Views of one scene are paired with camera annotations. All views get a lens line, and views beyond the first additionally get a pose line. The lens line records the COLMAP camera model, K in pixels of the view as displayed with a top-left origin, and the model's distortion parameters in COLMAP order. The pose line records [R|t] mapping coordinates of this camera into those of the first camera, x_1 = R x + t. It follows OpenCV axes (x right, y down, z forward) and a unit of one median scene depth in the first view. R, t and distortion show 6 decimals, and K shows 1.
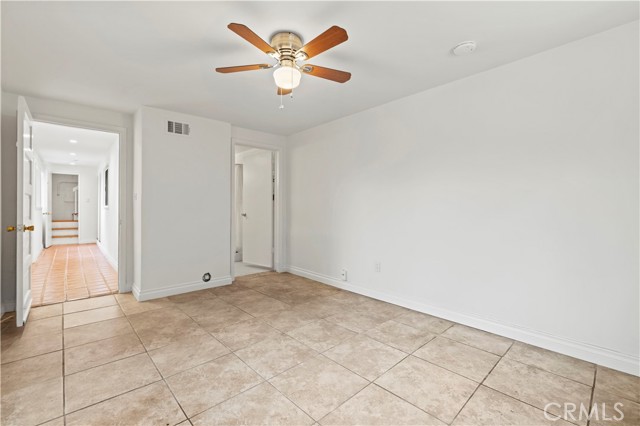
lens RADIAL K [[278.8, 0, 320.5], [0, 278.8, 209.3], [0, 0, 1]] dist [0.010613, 0.000068]
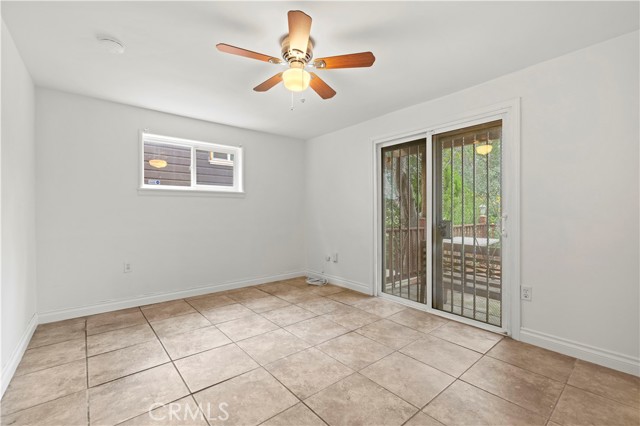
lens RADIAL K [[278.8, 0, 318.4], [0, 278.8, 214.2], [0, 0, 1]] dist [0.010613, 0.000068]
pose [[-0.998750, 0.000086, 0.049979, -0.219886], [0.000650, 0.999936, 0.011262, -0.008040], [-0.049975, 0.011281, -0.998687, 1.770891]]
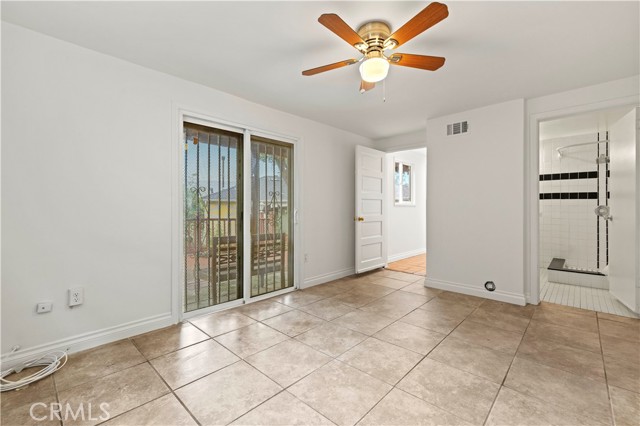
lens RADIAL K [[278.8, 0, 315.9], [0, 278.8, 208.5], [0, 0, 1]] dist [0.010613, 0.000068]
pose [[0.064323, 0.002464, -0.997926, 0.729044], [-0.004164, 0.999989, 0.002201, -0.000960], [0.997920, 0.004014, 0.064333, 0.659514]]
